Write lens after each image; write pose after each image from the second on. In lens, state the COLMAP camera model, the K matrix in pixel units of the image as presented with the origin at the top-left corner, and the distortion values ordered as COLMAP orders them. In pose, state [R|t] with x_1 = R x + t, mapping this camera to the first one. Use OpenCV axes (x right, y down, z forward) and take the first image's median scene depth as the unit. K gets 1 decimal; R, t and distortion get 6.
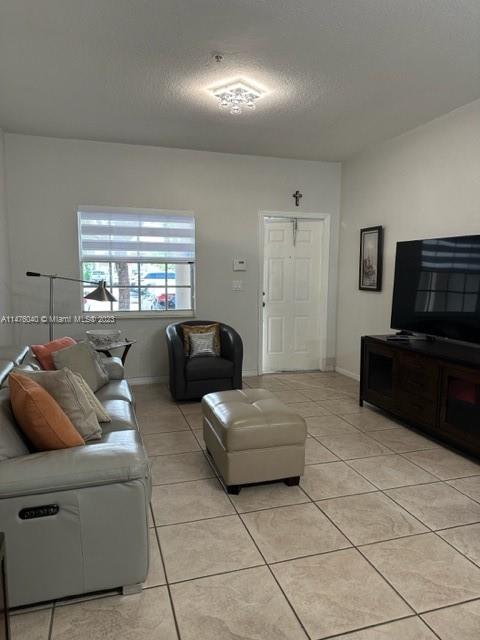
lens RADIAL K [[452.0, 0, 242.7], [0, 452.0, 316.5], [0, 0, 1]] dist [0.100819, -0.137450]
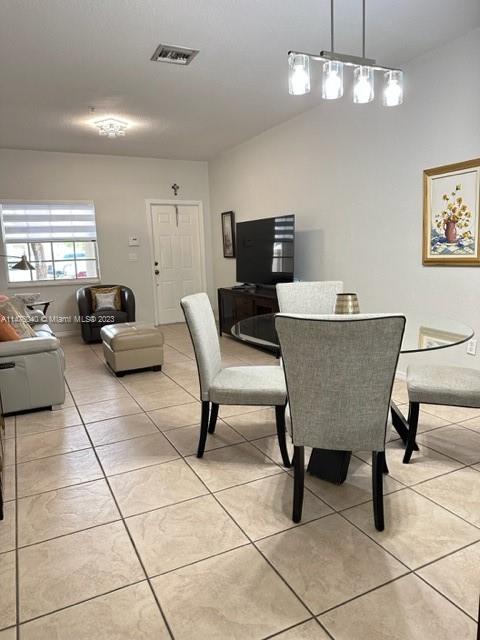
lens RADIAL K [[452.0, 0, 242.7], [0, 452.0, 316.5], [0, 0, 1]] dist [0.100819, -0.137450]
pose [[0.986490, -0.058967, 0.152843, 0.103449], [0.051583, 0.997322, 0.051843, 0.057034], [-0.155491, -0.043258, 0.986890, -0.406002]]
